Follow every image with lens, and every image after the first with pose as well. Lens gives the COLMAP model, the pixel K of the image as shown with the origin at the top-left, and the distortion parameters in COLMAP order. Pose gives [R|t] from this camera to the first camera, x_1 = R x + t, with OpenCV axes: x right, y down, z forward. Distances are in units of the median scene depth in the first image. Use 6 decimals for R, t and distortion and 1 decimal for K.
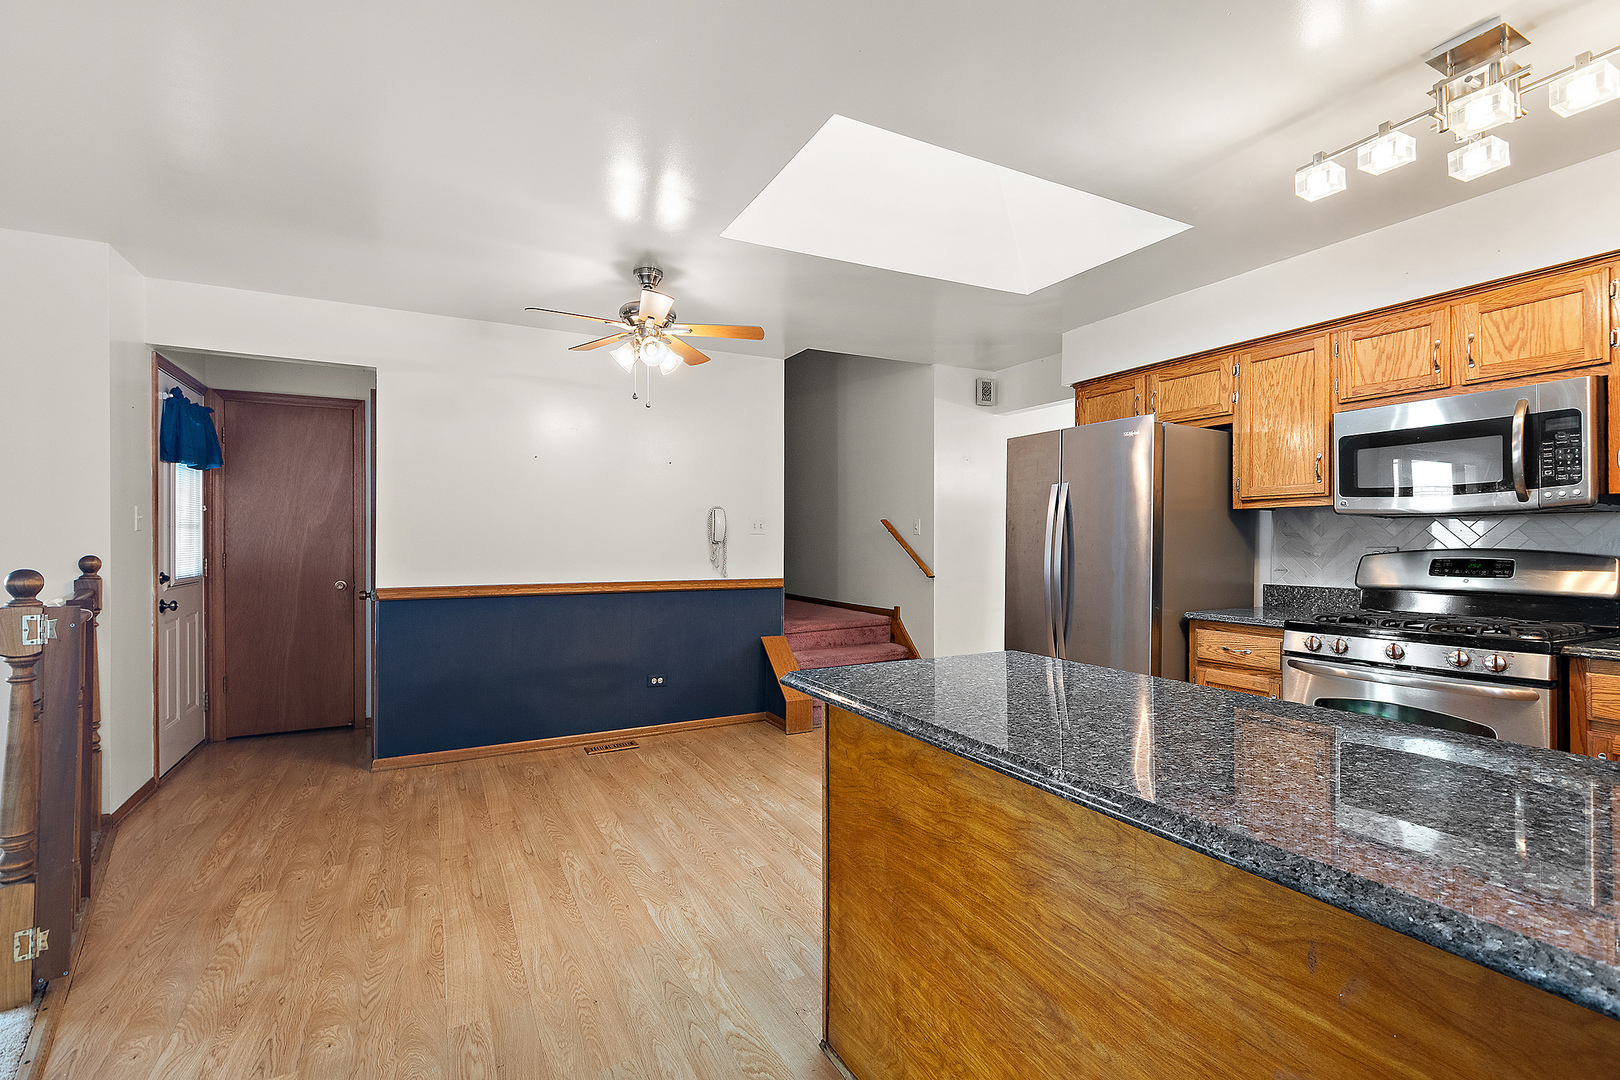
lens RADIAL K [[710.9, 0, 799.5], [0, 710.9, 541.9], [0, 0, 1]] dist [0.001203, 0.000769]
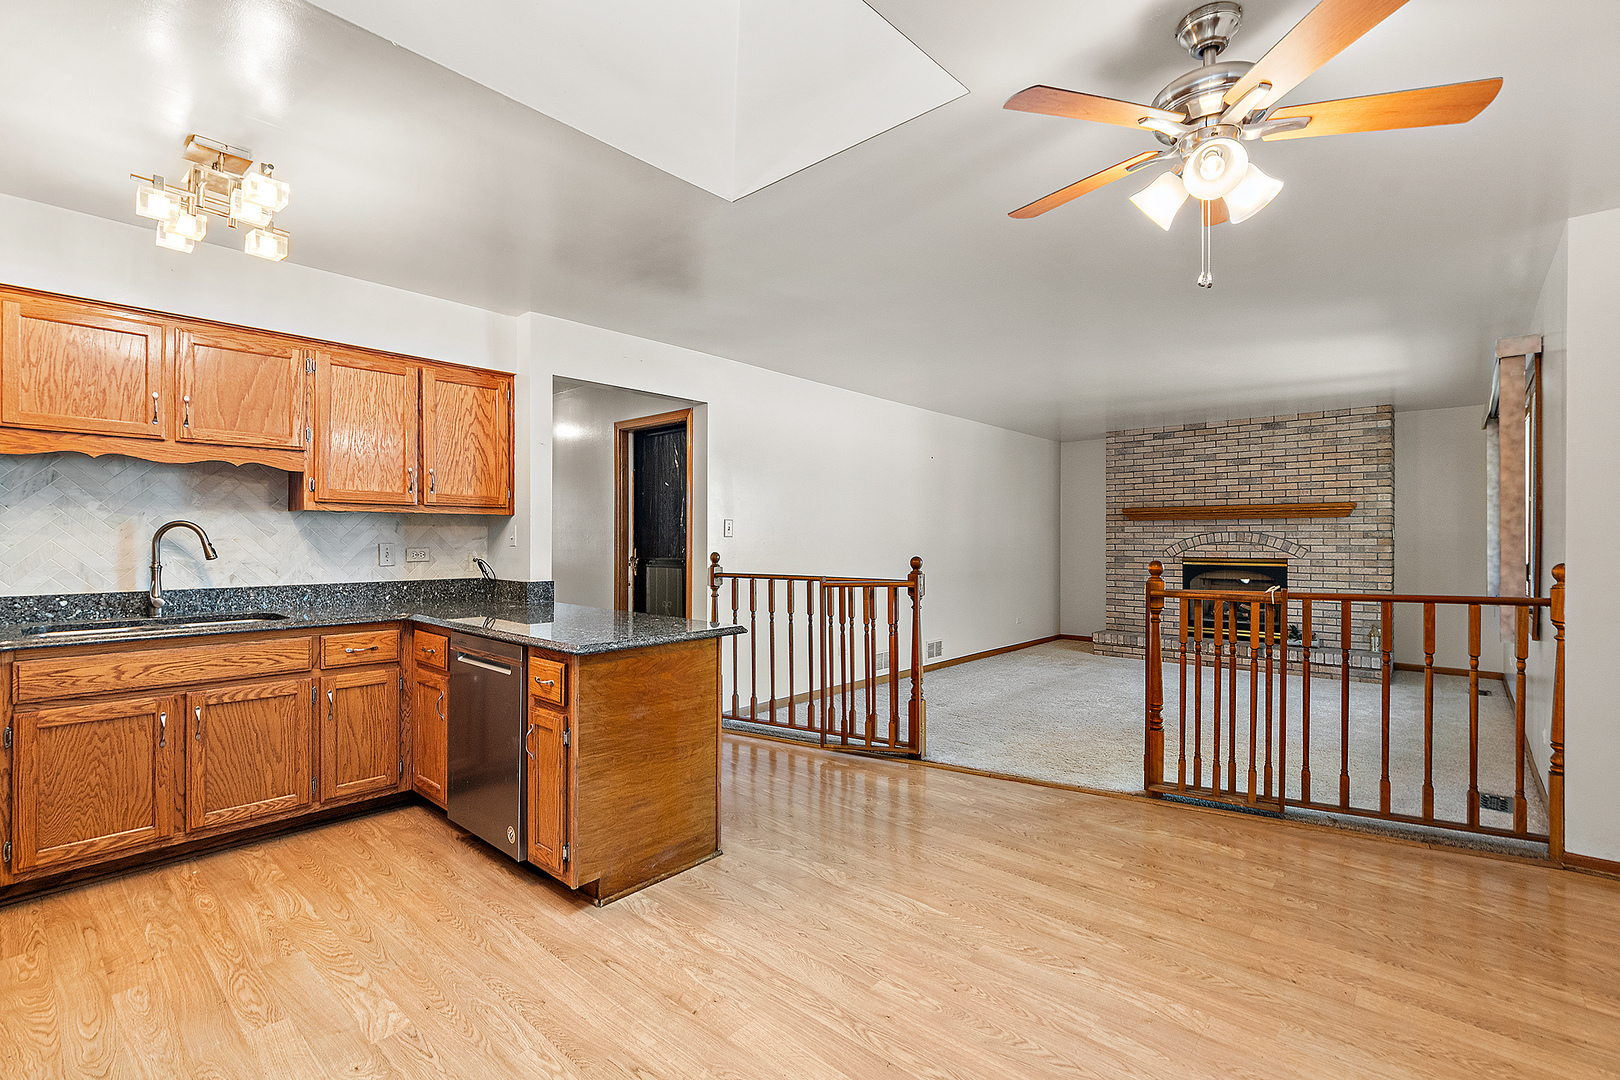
lens RADIAL K [[710.9, 0, 804.0], [0, 710.9, 542.7], [0, 0, 1]] dist [0.001203, 0.000769]
pose [[-0.934004, -0.003392, -0.357245, 0.287453], [-0.003591, 0.999994, -0.000107, -0.004197], [0.357243, 0.001183, -0.934011, 1.687376]]
